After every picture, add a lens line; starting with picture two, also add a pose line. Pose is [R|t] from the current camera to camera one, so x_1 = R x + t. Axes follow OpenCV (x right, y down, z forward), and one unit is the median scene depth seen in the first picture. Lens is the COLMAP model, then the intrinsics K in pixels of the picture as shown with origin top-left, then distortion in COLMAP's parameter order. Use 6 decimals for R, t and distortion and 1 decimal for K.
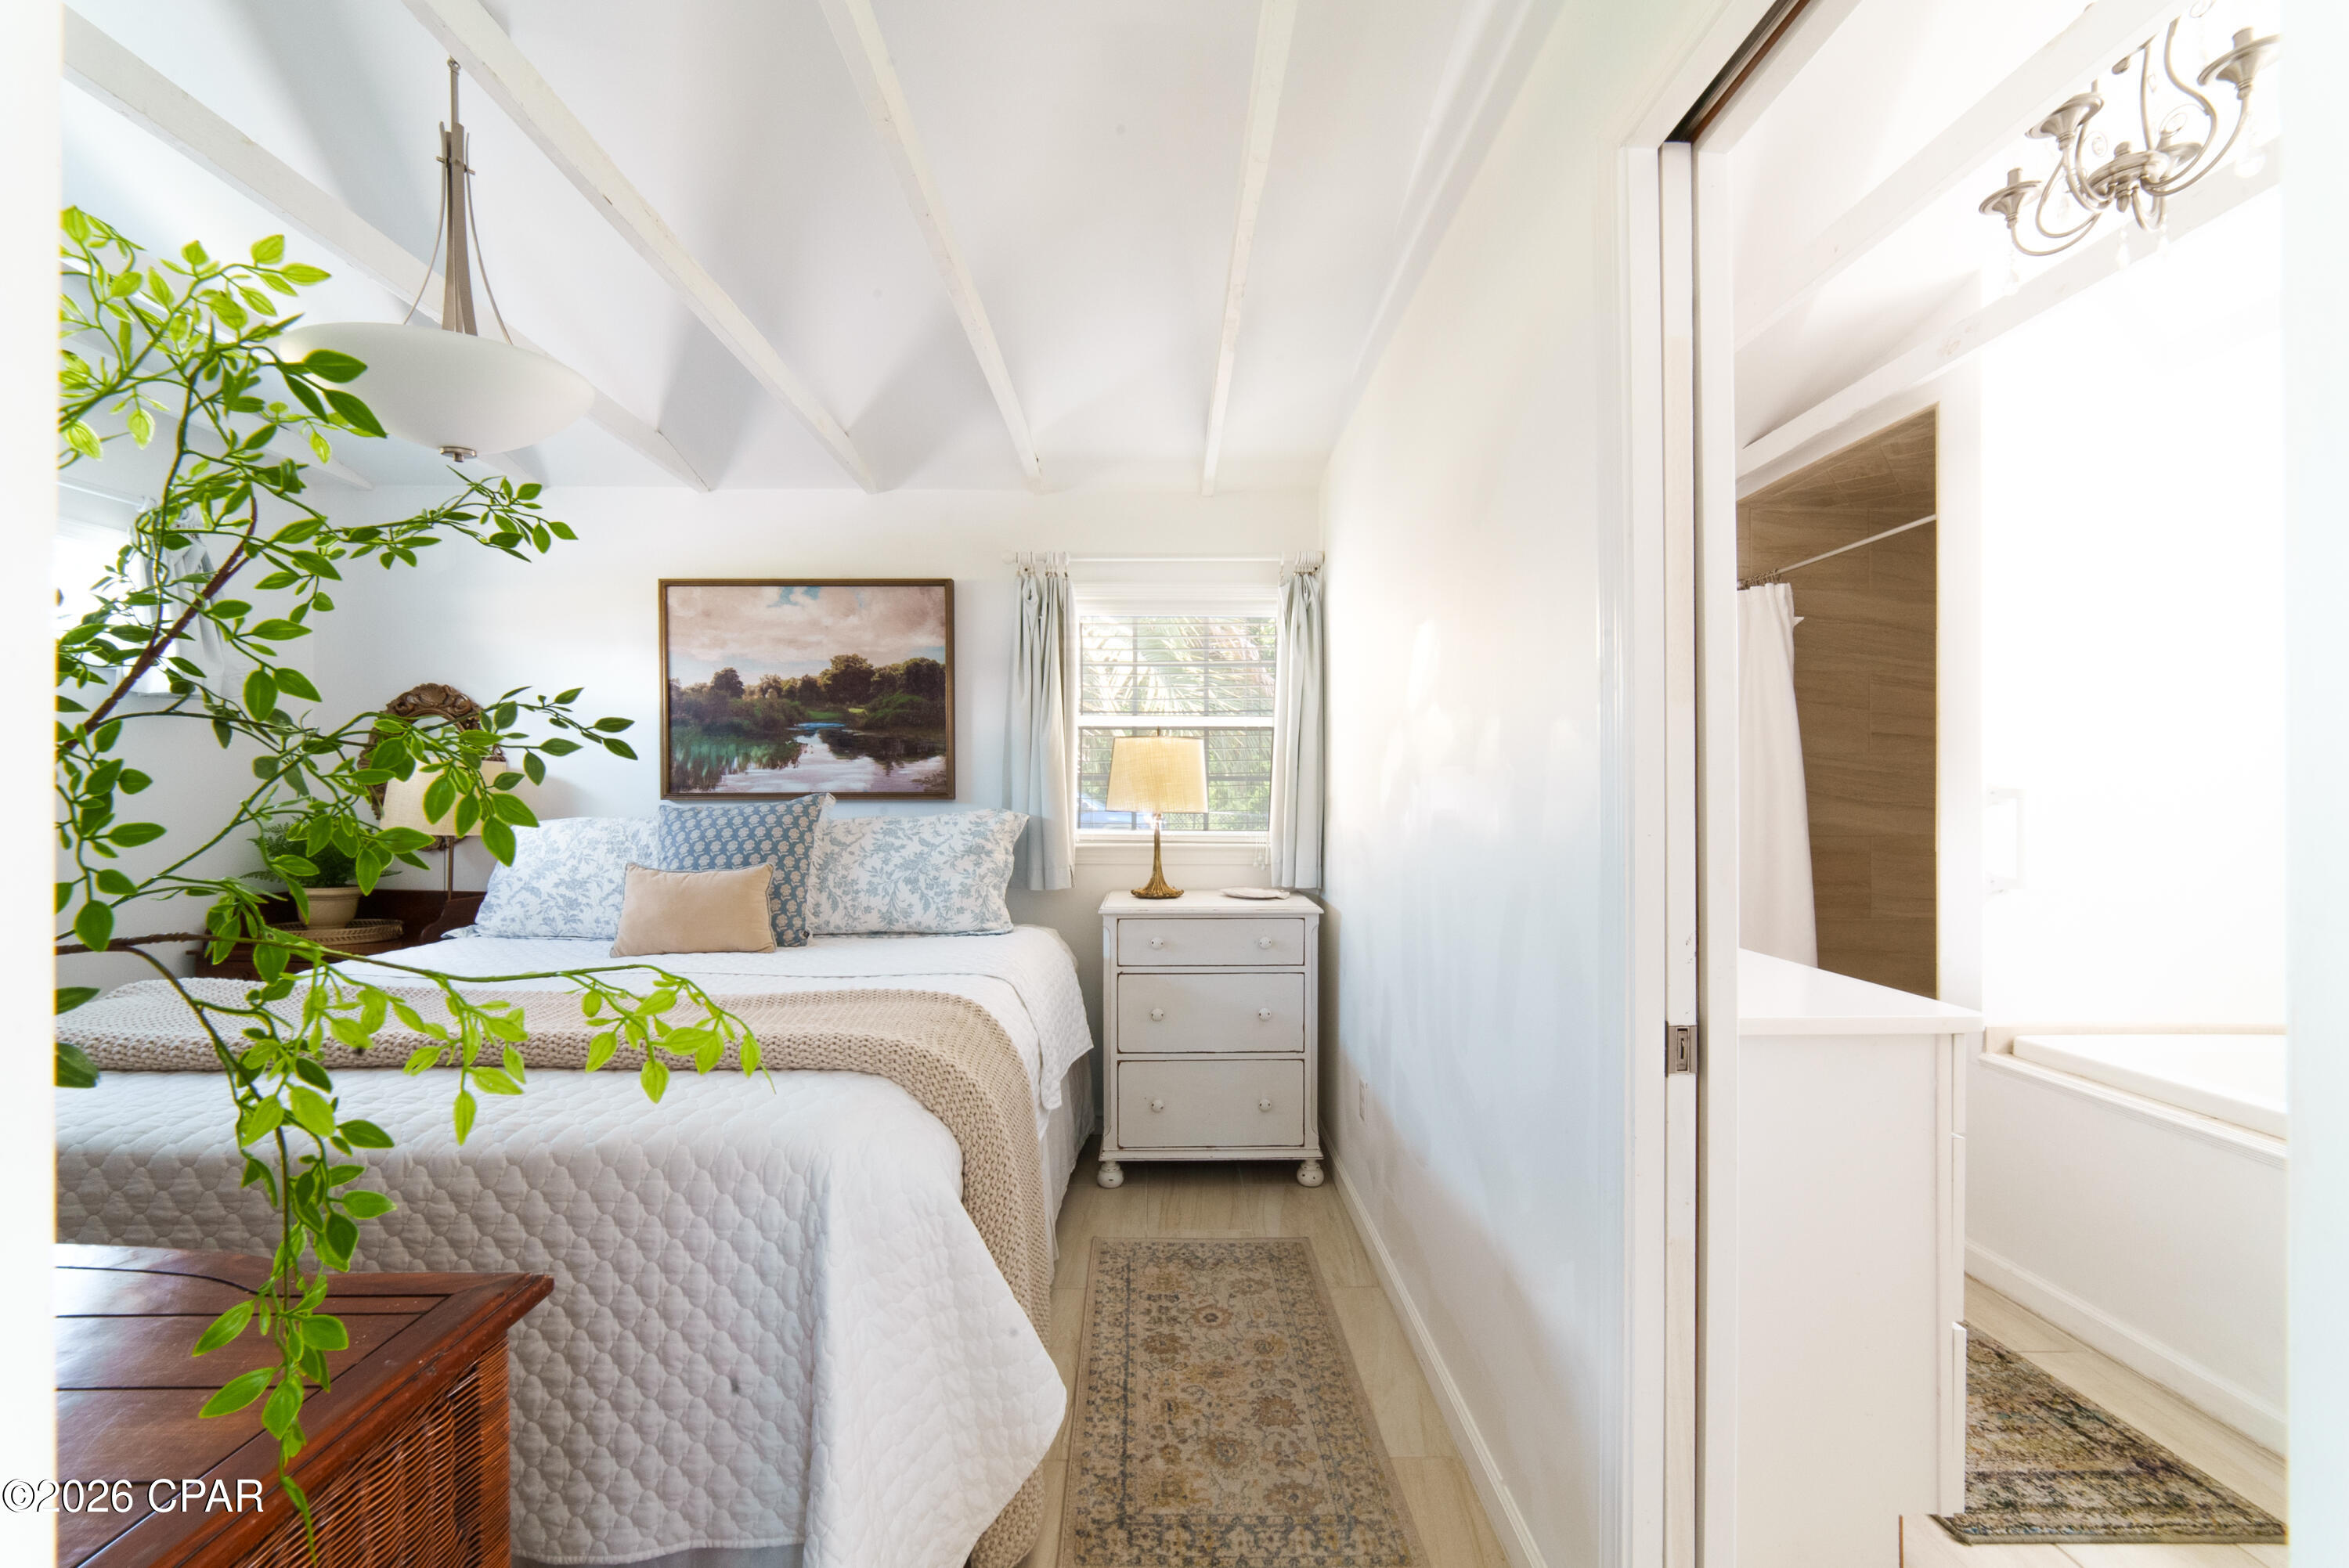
lens RADIAL K [[928.4, 0, 1163.8], [0, 928.4, 785.8], [0, 0, 1]] dist [-0.014345, 0.005617]
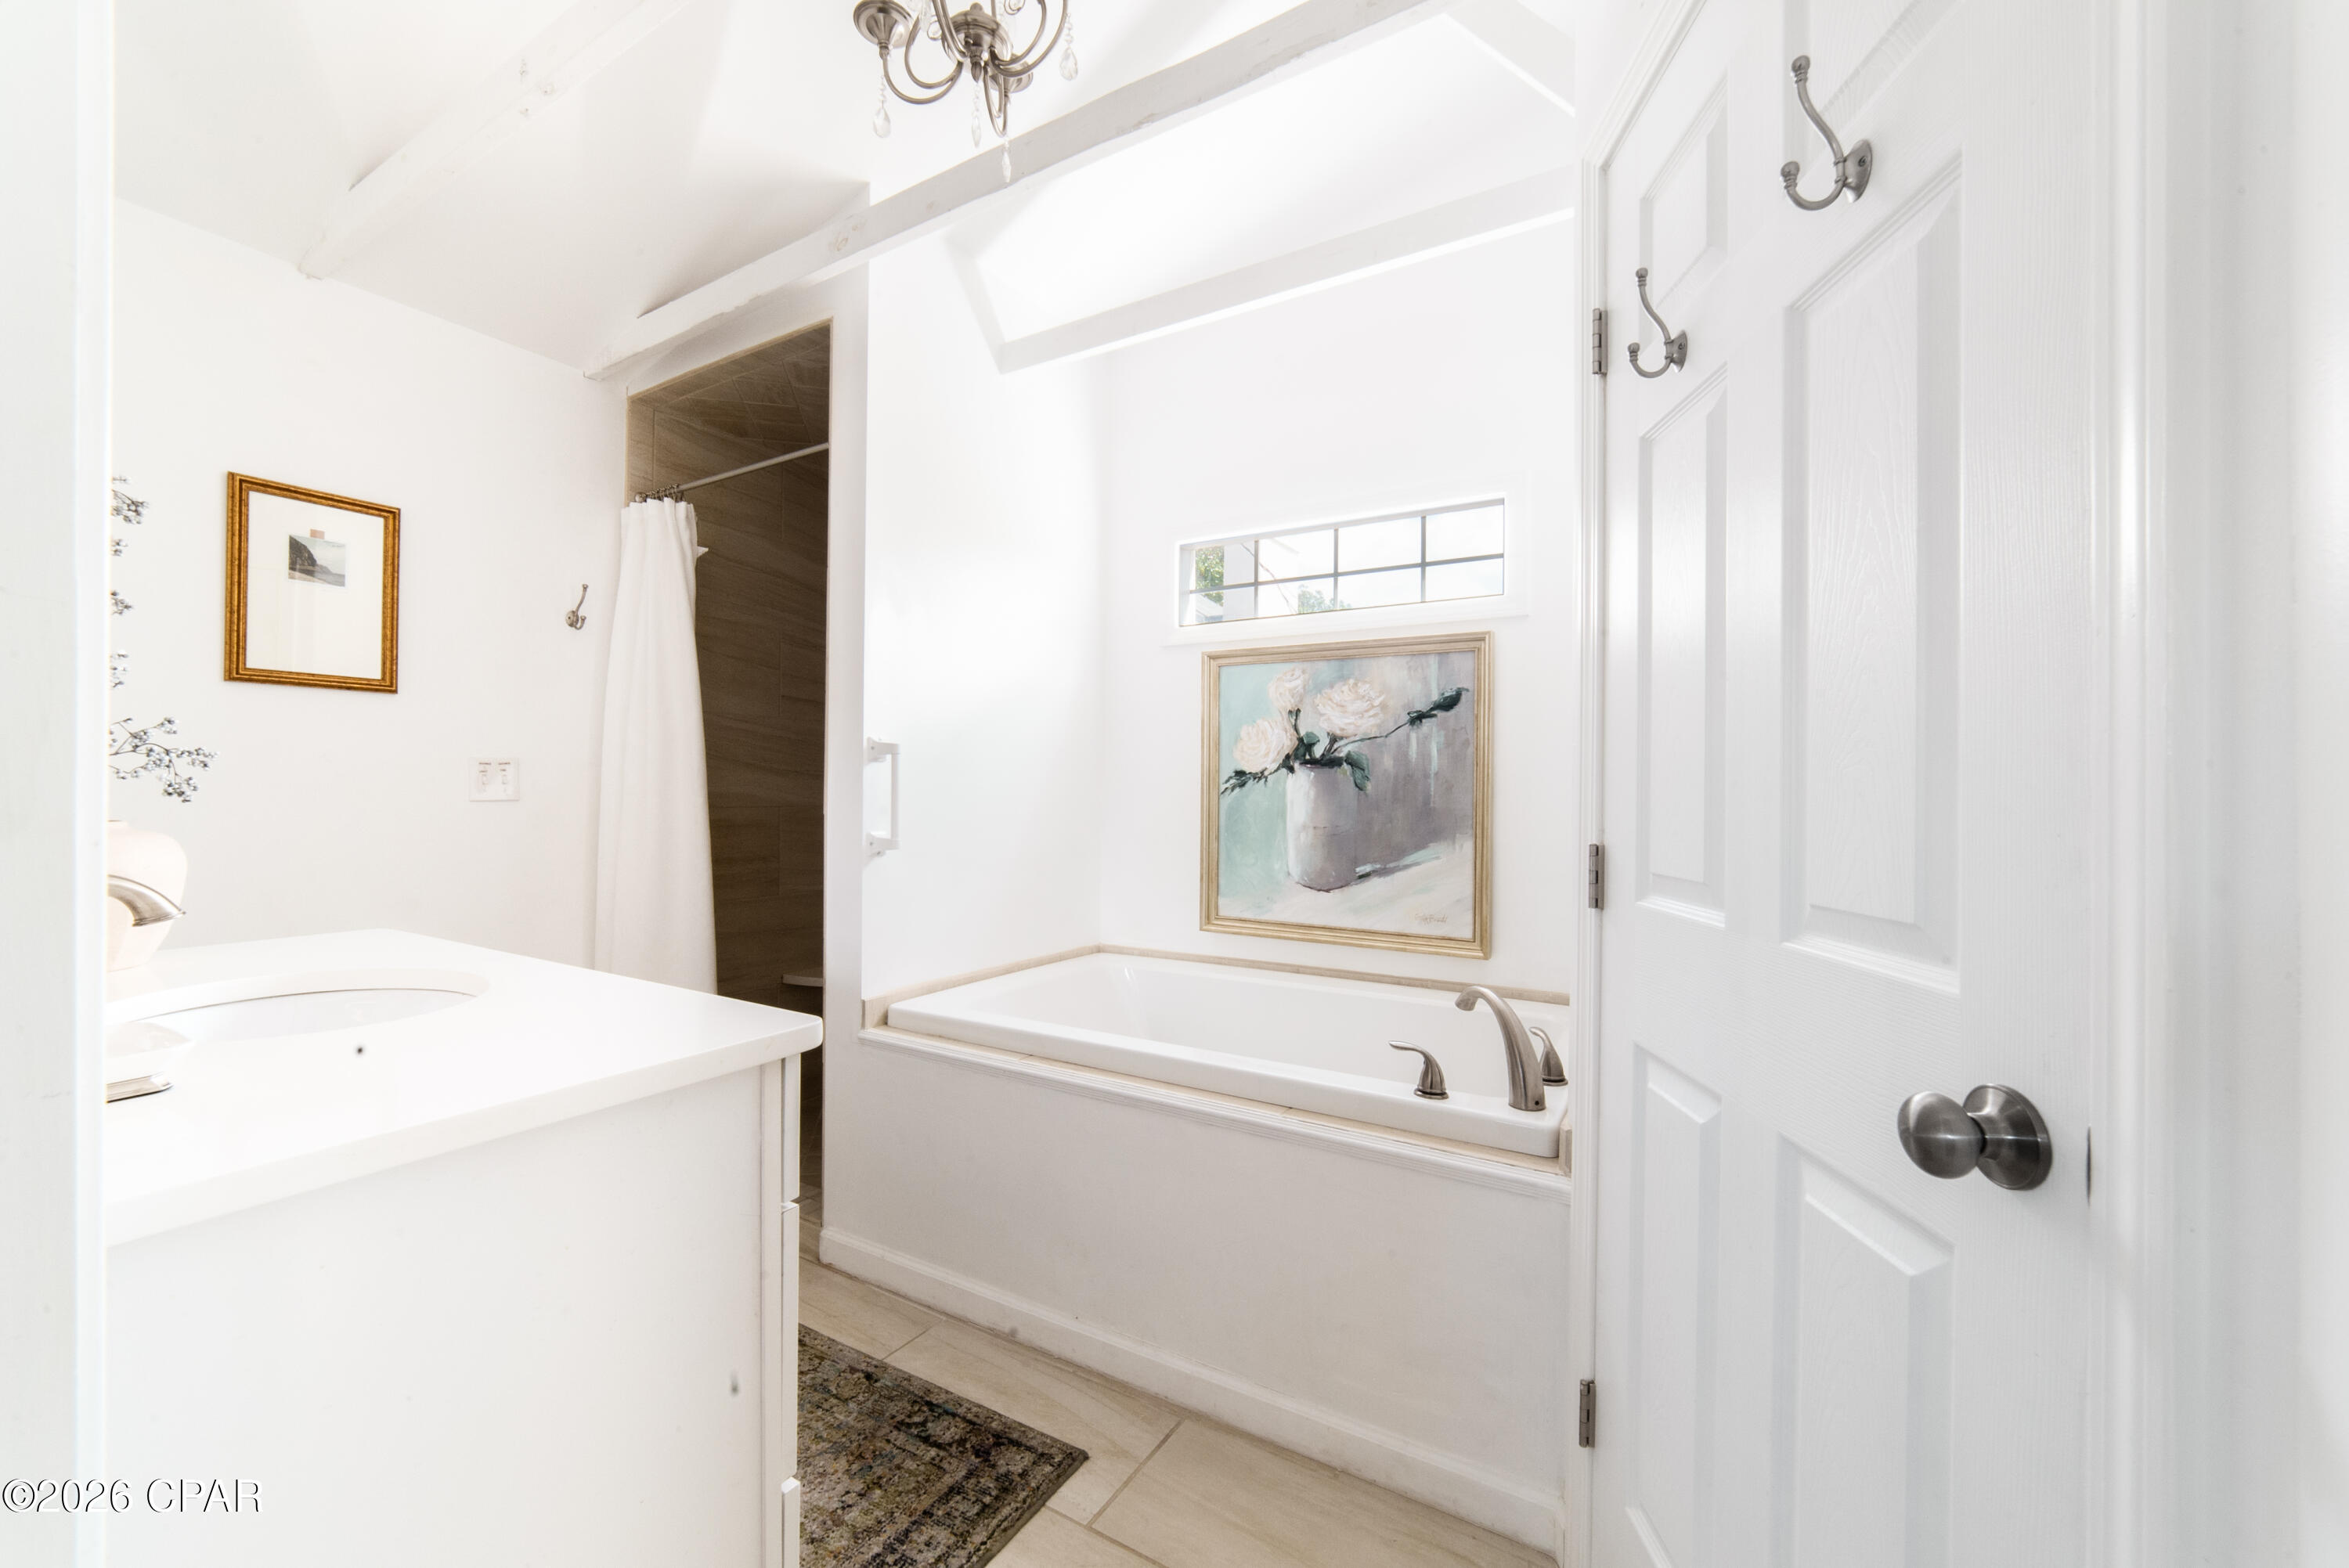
lens RADIAL K [[928.4, 0, 1163.8], [0, 928.4, 785.8], [0, 0, 1]] dist [-0.014345, 0.005617]
pose [[0.535864, 0.002739, 0.844300, 0.282165], [-0.008902, 0.999957, 0.002405, 0.043415], [-0.844257, -0.008805, 0.535866, 0.263628]]
